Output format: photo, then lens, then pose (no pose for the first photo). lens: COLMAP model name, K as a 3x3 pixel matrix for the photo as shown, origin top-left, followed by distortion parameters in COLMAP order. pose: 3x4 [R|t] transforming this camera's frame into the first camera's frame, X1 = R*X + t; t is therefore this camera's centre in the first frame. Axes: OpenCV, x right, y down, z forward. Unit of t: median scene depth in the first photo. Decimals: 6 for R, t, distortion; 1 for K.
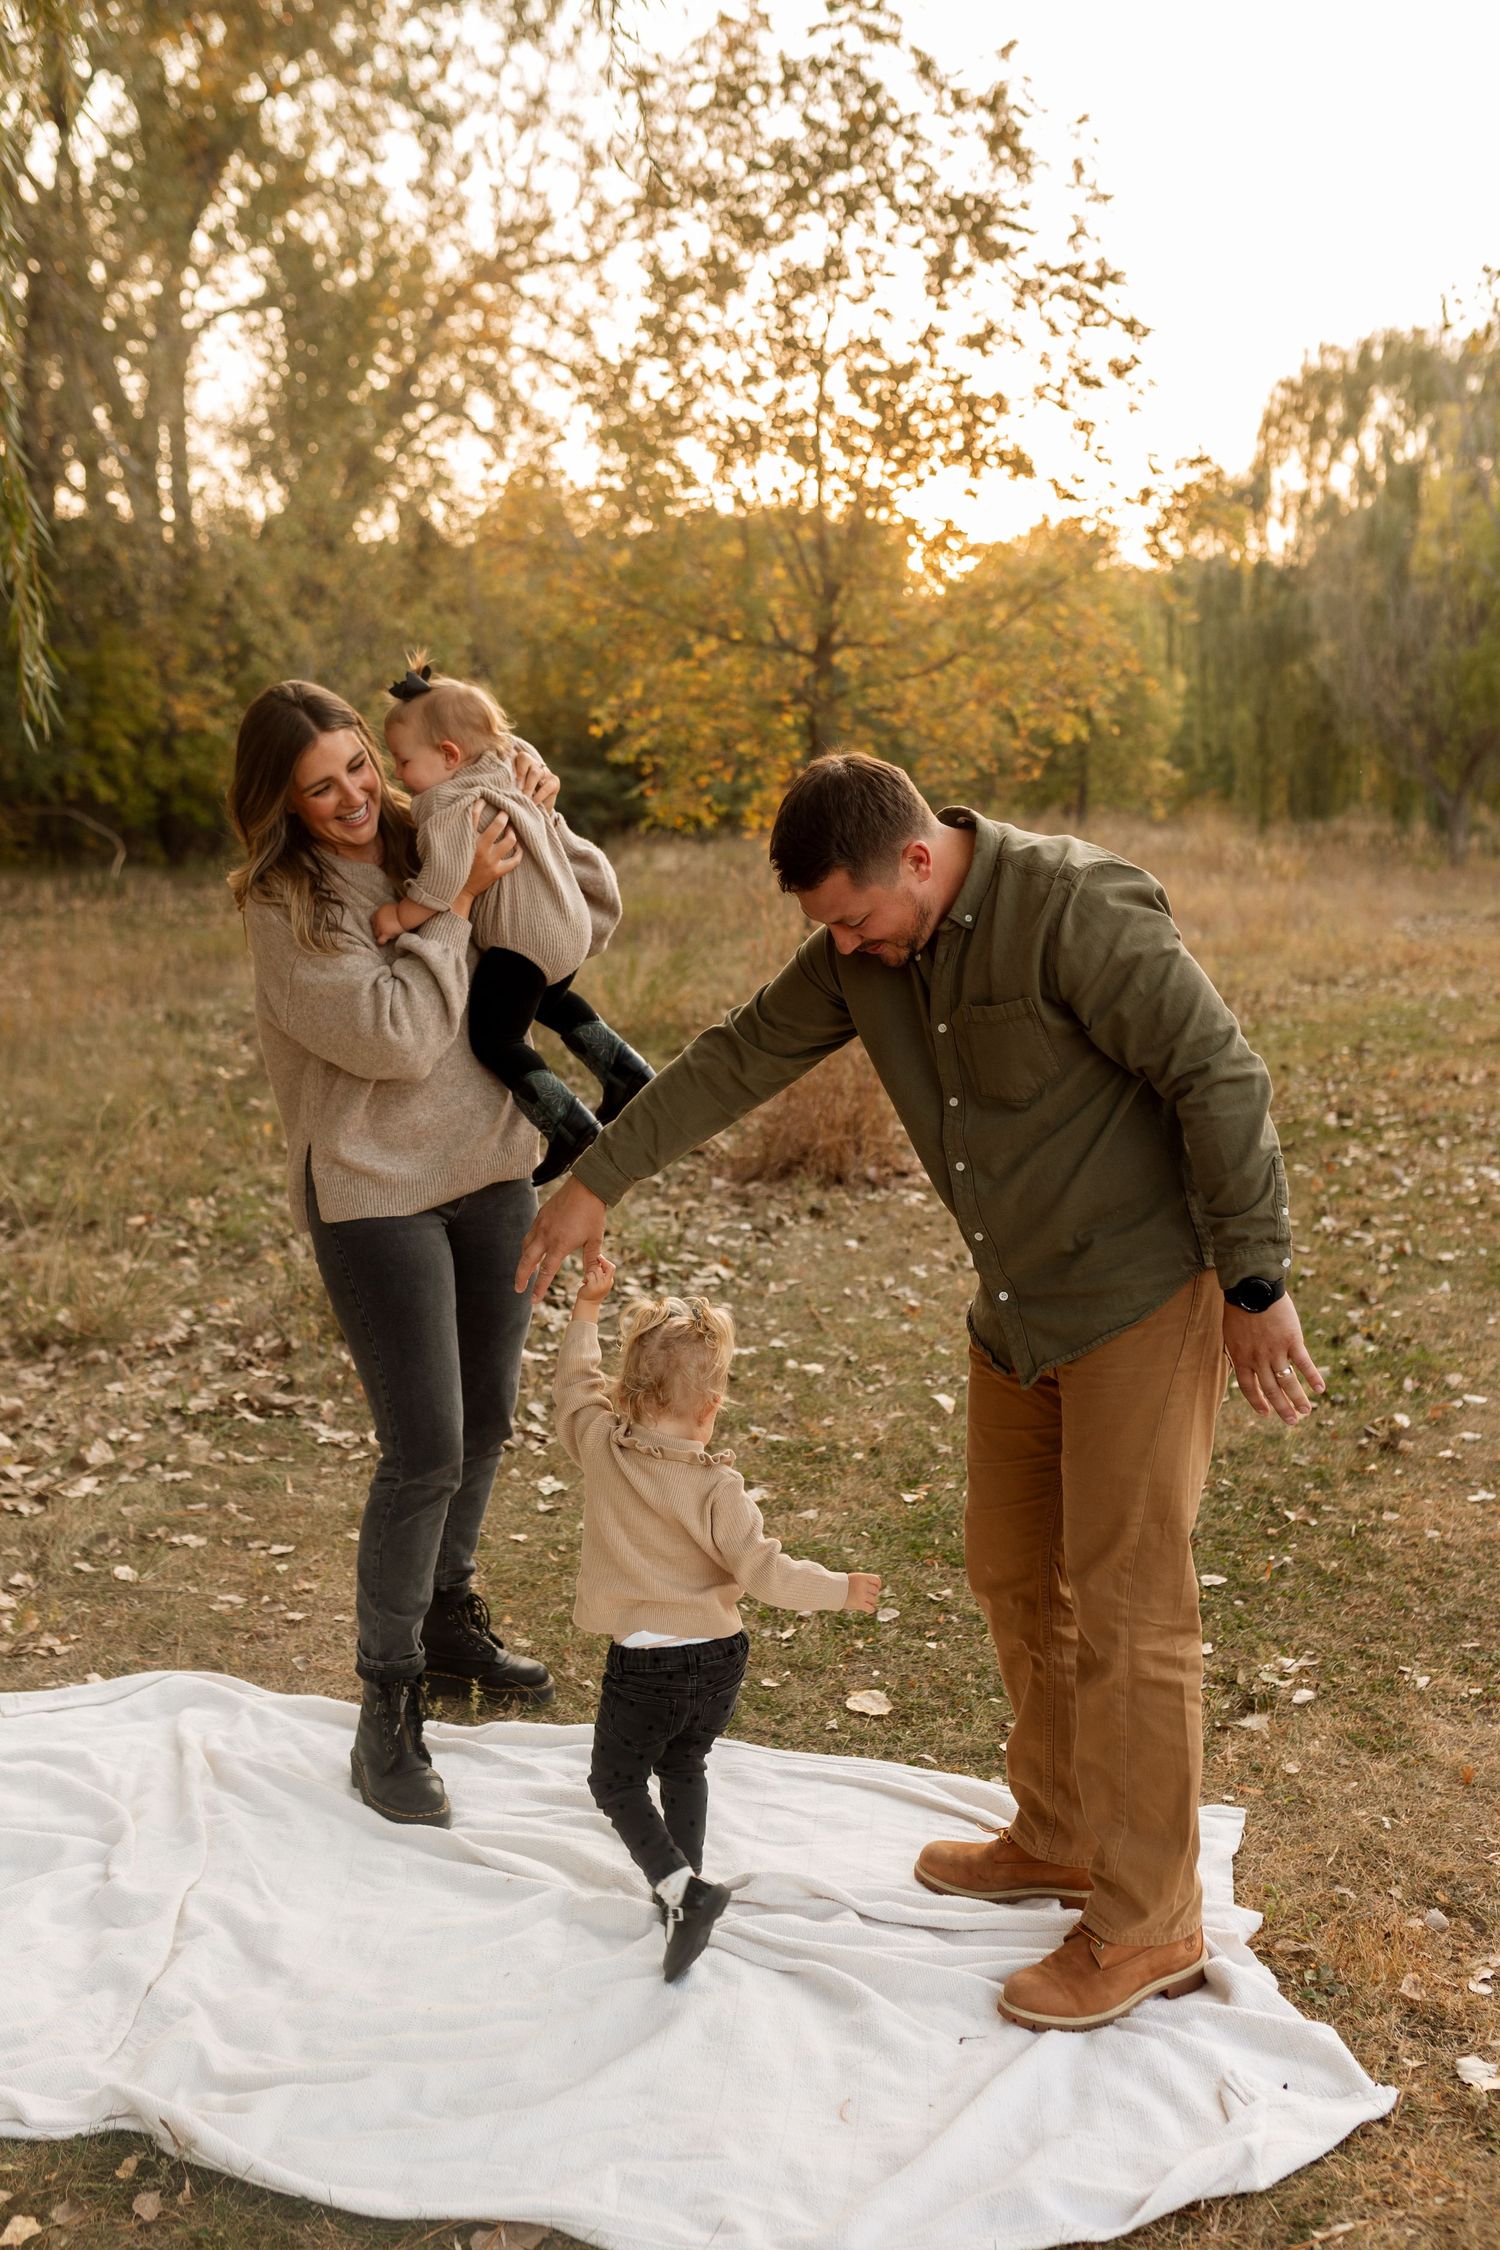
lens RADIAL K [[2269.2, 0, 750.7], [0, 2269.2, 1121.9], [0, 0, 1]] dist [-0.000278, 0.000000]
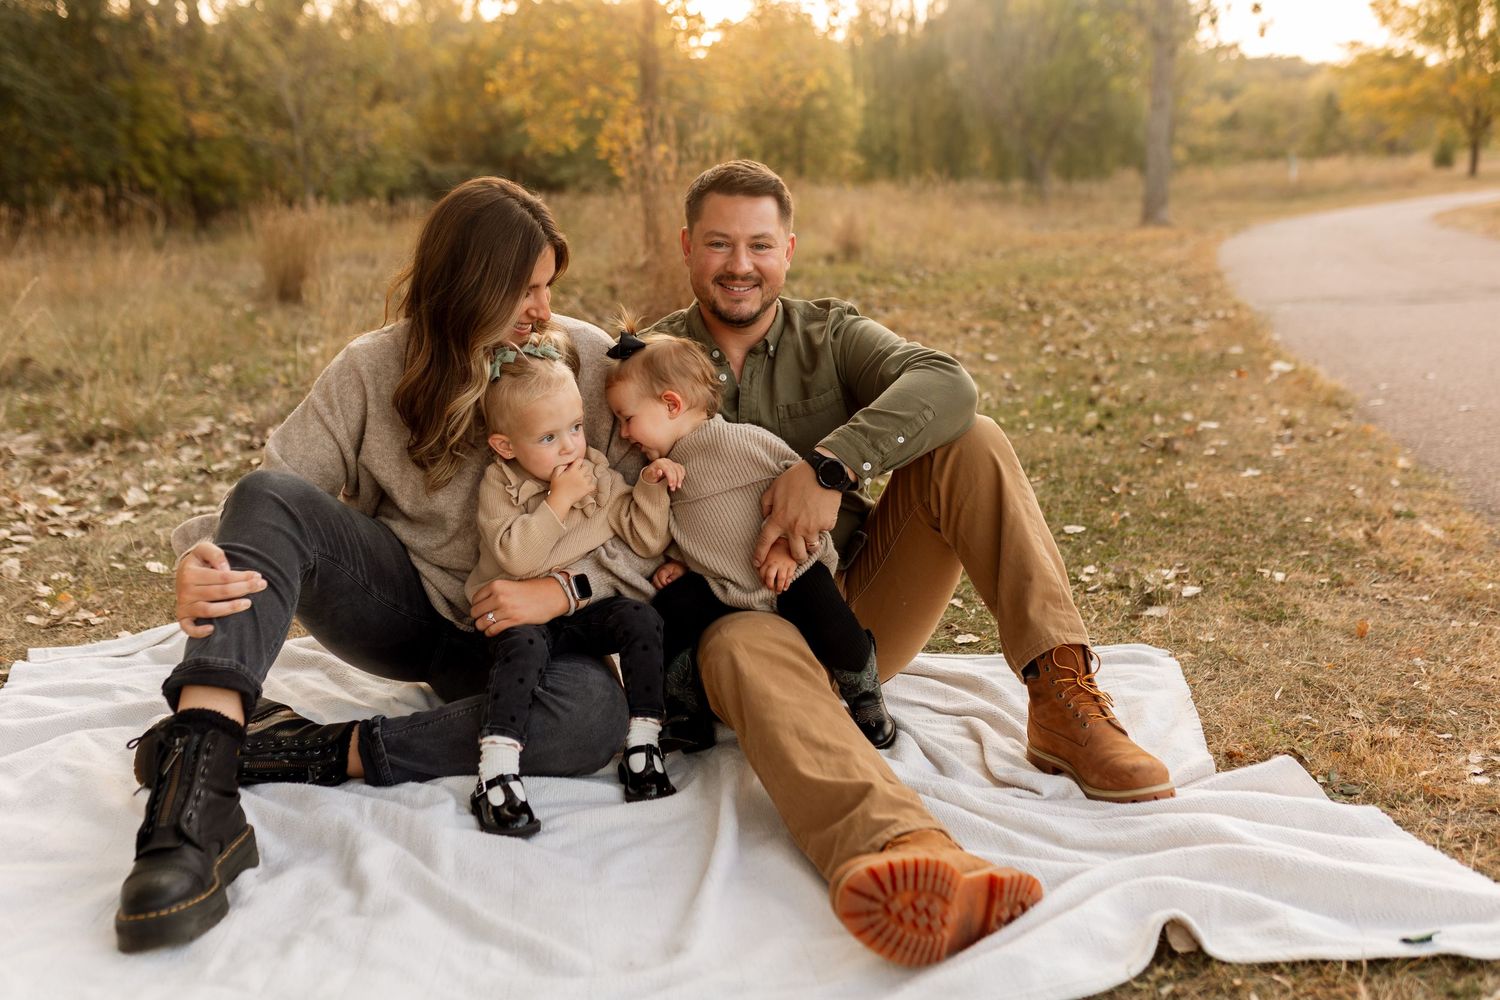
lens RADIAL K [[1416.8, 0, 748.9], [0, 1416.8, 498.3], [0, 0, 1]] dist [0.002035, 0.000000]
pose [[0.992935, -0.048736, 0.108185, -0.045560], [0.041844, 0.997002, 0.065088, 0.107199], [-0.111033, -0.060101, 0.991998, 0.215595]]
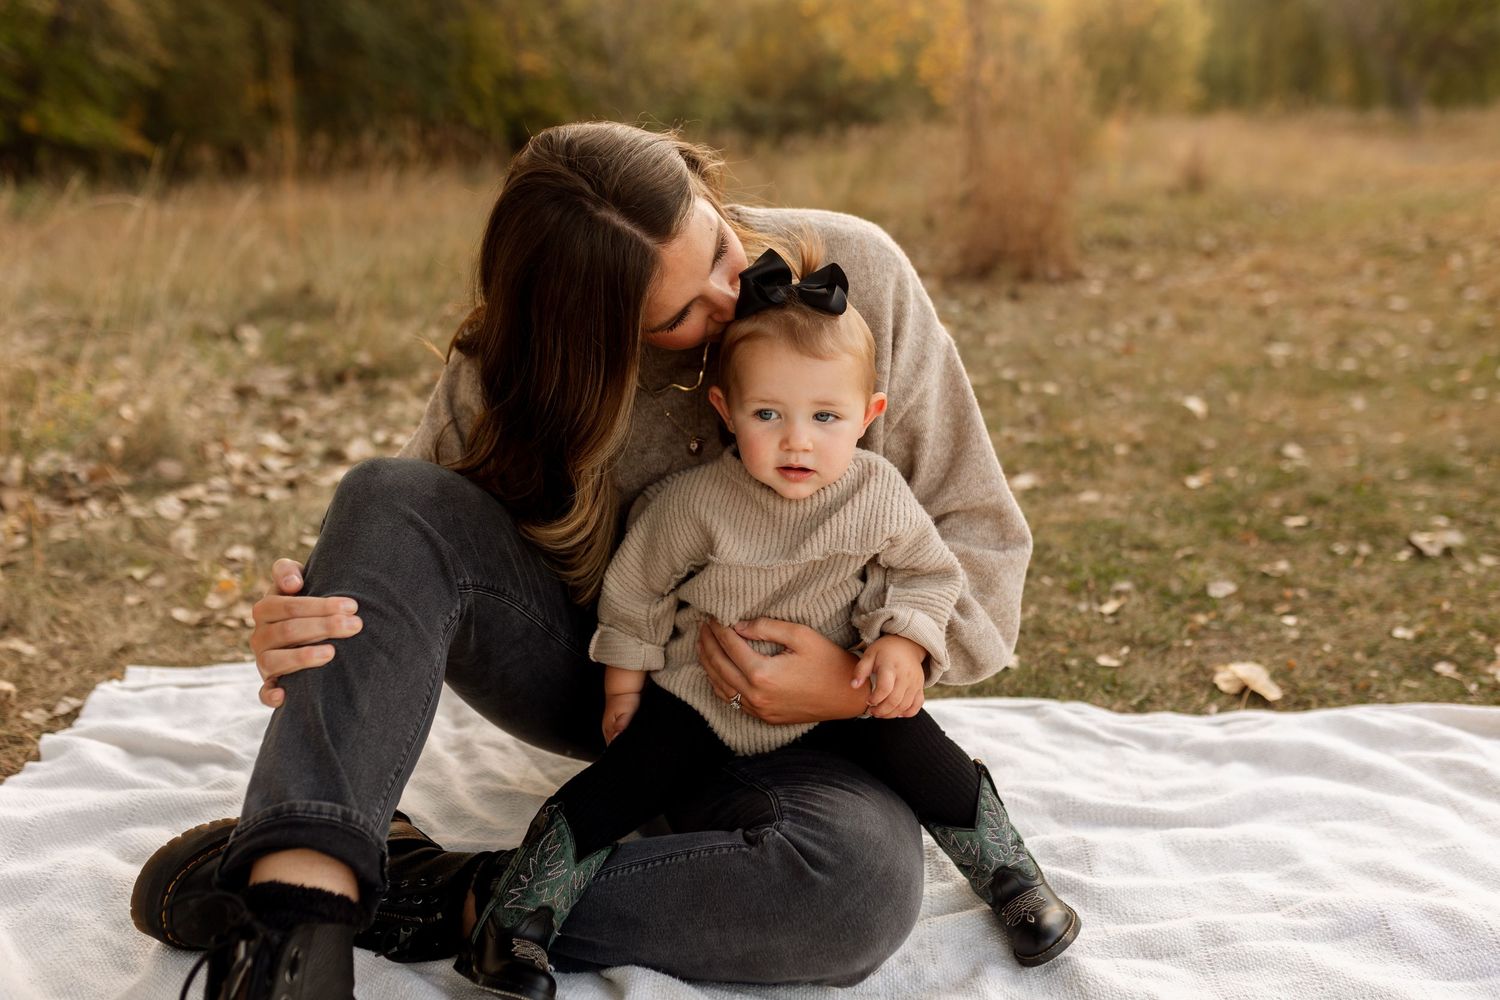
lens RADIAL K [[1416.8, 0, 752.8], [0, 1416.8, 497.6], [0, 0, 1]] dist [0.002035, 0.000000]
pose [[0.994678, -0.007558, -0.102755, -0.047154], [0.017688, 0.995026, 0.098028, 0.104101], [0.101503, -0.099323, 0.989865, 0.375504]]
